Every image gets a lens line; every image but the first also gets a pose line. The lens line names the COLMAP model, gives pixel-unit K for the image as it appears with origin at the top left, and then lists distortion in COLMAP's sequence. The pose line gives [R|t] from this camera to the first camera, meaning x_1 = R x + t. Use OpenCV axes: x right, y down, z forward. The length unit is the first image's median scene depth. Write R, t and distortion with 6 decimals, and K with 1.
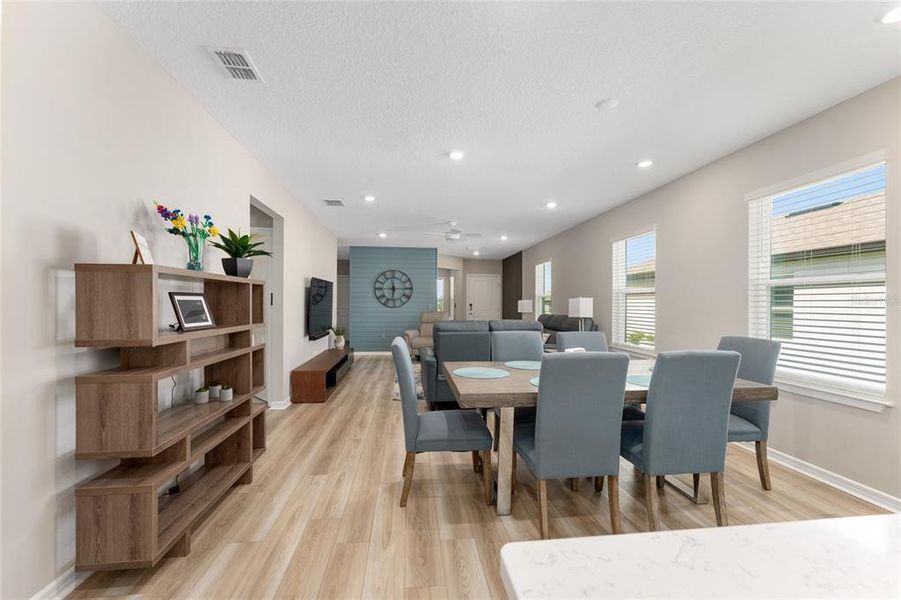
lens RADIAL K [[362.0, 0, 450.3], [0, 362.0, 304.2], [0, 0, 1]] dist [-0.002162, 0.000819]
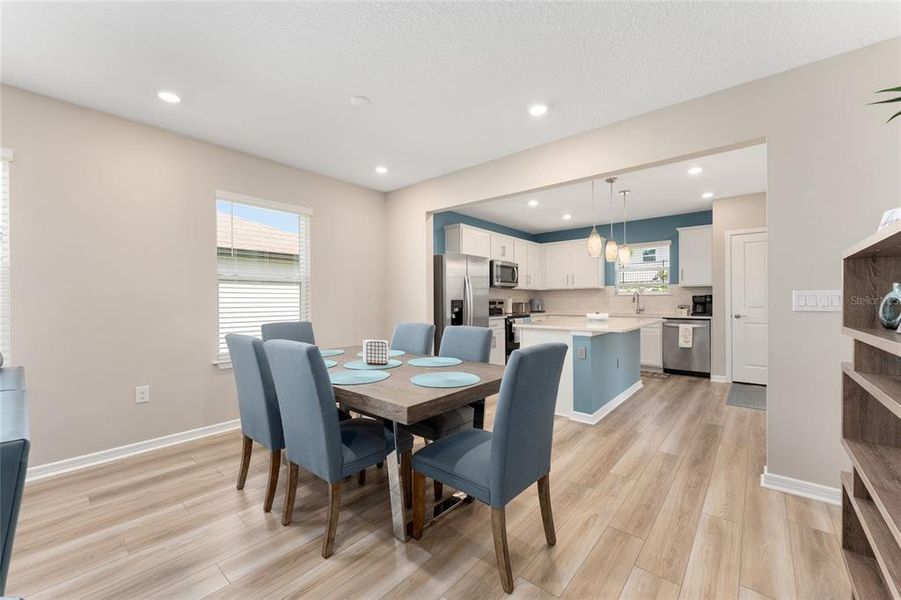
lens RADIAL K [[362.0, 0, 447.5], [0, 362.0, 299.3], [0, 0, 1]] dist [-0.002162, 0.000819]
pose [[-0.679253, 0.000709, 0.733904, -0.498251], [0.001050, 0.999999, 0.000006, 0.013037], [-0.733903, 0.000774, -0.679254, 1.516173]]
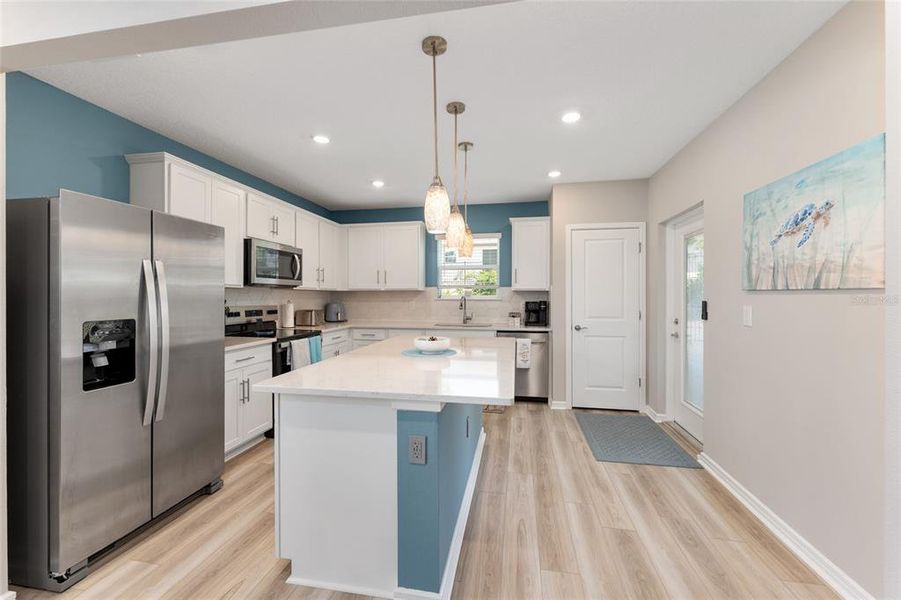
lens RADIAL K [[362.0, 0, 451.5], [0, 362.0, 295.7], [0, 0, 1]] dist [-0.002162, 0.000819]
pose [[-0.956717, -0.004584, 0.290985, -0.046703], [-0.005220, 0.999985, -0.001408, -0.034842], [-0.290974, -0.002866, -0.956727, 0.734714]]
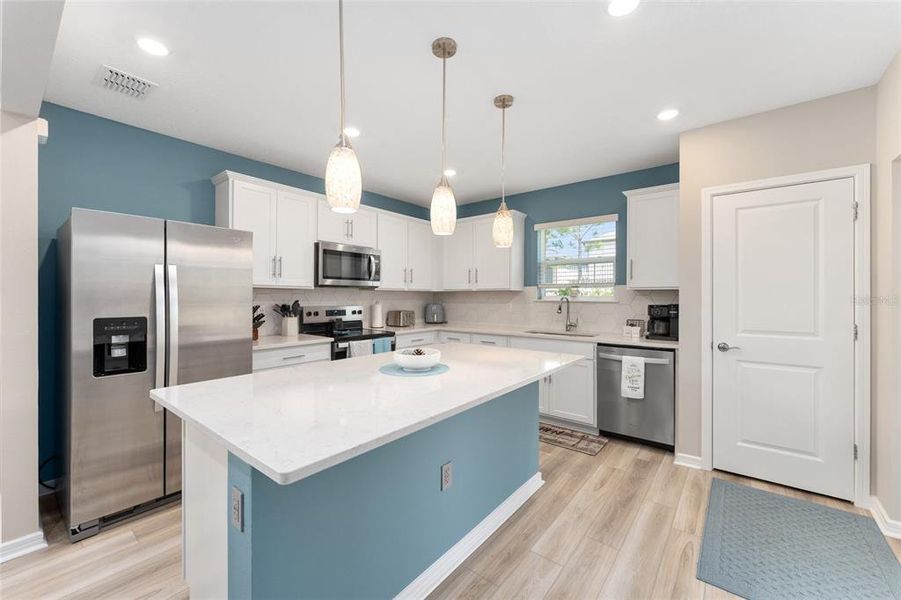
lens RADIAL K [[362.0, 0, 446.0], [0, 362.0, 295.8], [0, 0, 1]] dist [-0.002162, 0.000819]
pose [[-0.703880, -0.003954, 0.710308, -0.300855], [-0.006131, 0.999981, -0.000509, -0.037888], [-0.710293, -0.004713, -0.703891, 0.310879]]
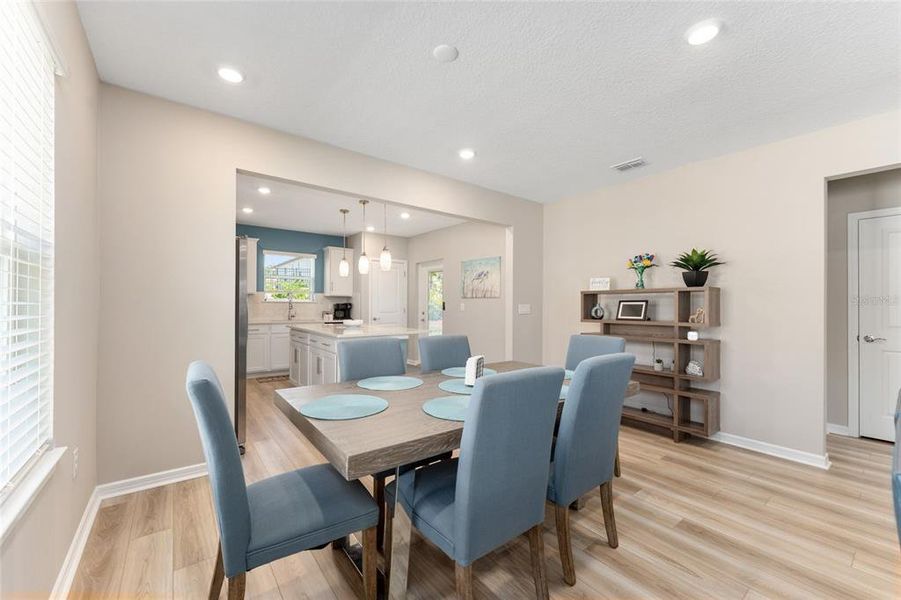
lens RADIAL K [[362.0, 0, 452.8], [0, 362.0, 303.2], [0, 0, 1]] dist [-0.002162, 0.000819]
pose [[-0.853423, -0.011194, -0.521098, 0.825926], [-0.008087, 0.999933, -0.008236, 0.004954], [0.521156, -0.002814, -0.853457, 1.686716]]
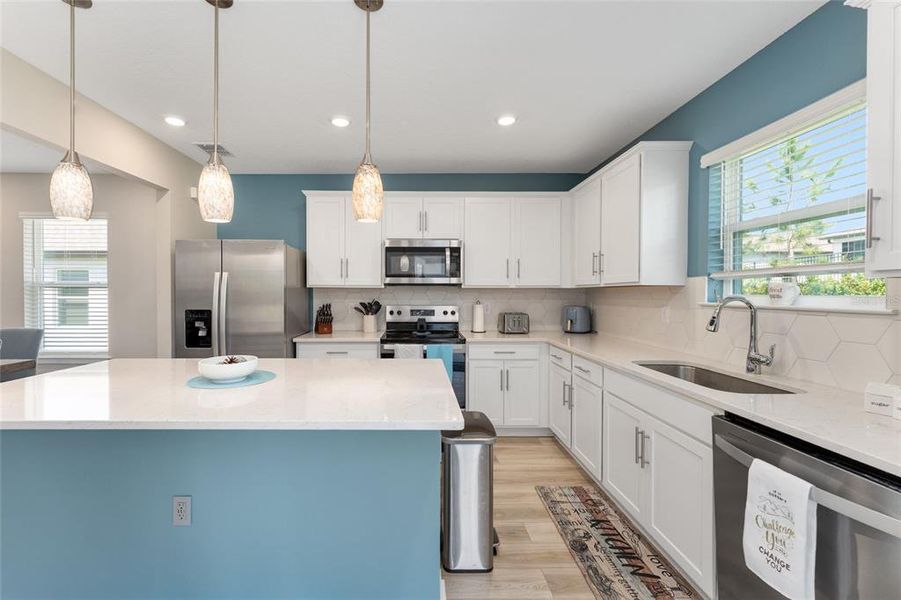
lens RADIAL K [[362.0, 0, 424.8], [0, 362.0, 300.6], [0, 0, 1]] dist [-0.002162, 0.000819]
pose [[0.095614, -0.021827, 0.995179, -0.337146], [-0.003195, 0.999748, 0.022234, -0.044870], [-0.995413, -0.005306, 0.095521, -0.627976]]
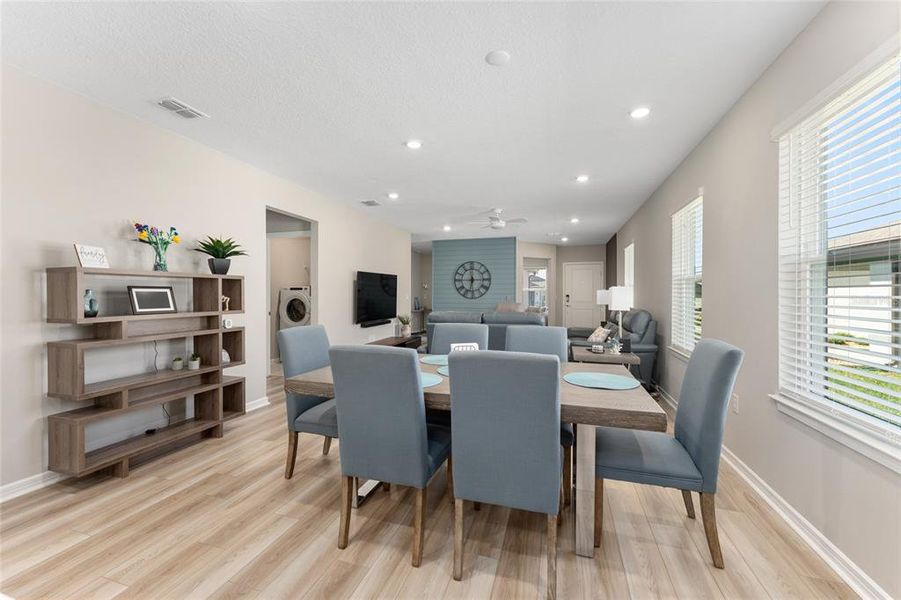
lens RADIAL K [[362.0, 0, 444.9], [0, 362.0, 296.6], [0, 0, 1]] dist [-0.002162, 0.000819]
pose [[0.913421, -0.000938, -0.407015, 0.662177], [0.001806, 0.999997, 0.001749, 0.005376], [0.407012, -0.002332, 0.913420, 0.172508]]
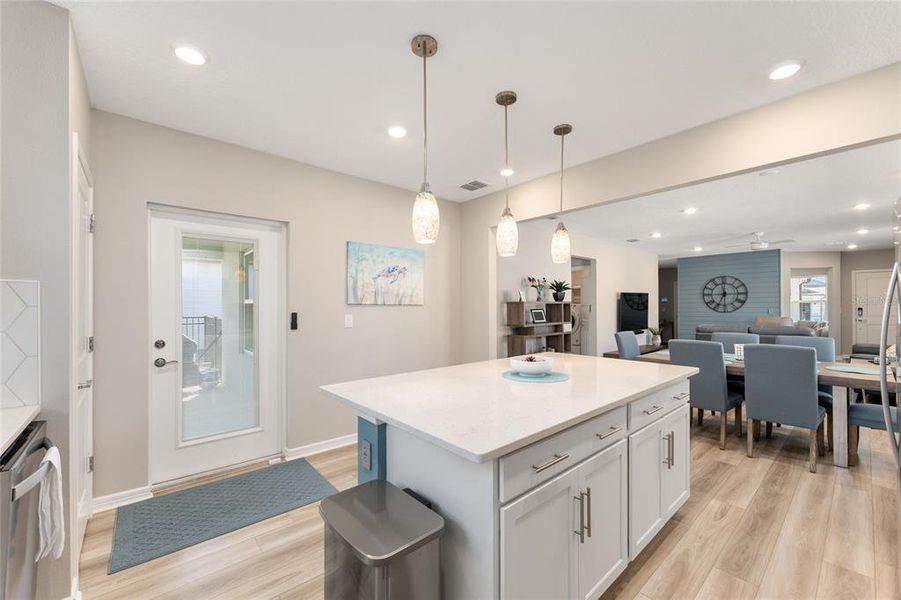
lens RADIAL K [[362.0, 0, 451.2], [0, 362.0, 303.4], [0, 0, 1]] dist [-0.002162, 0.000819]
pose [[0.572902, -0.012249, -0.819532, 0.872154], [0.006673, 0.999925, -0.010280, -0.040141], [0.819597, 0.000421, 0.572941, -0.829219]]
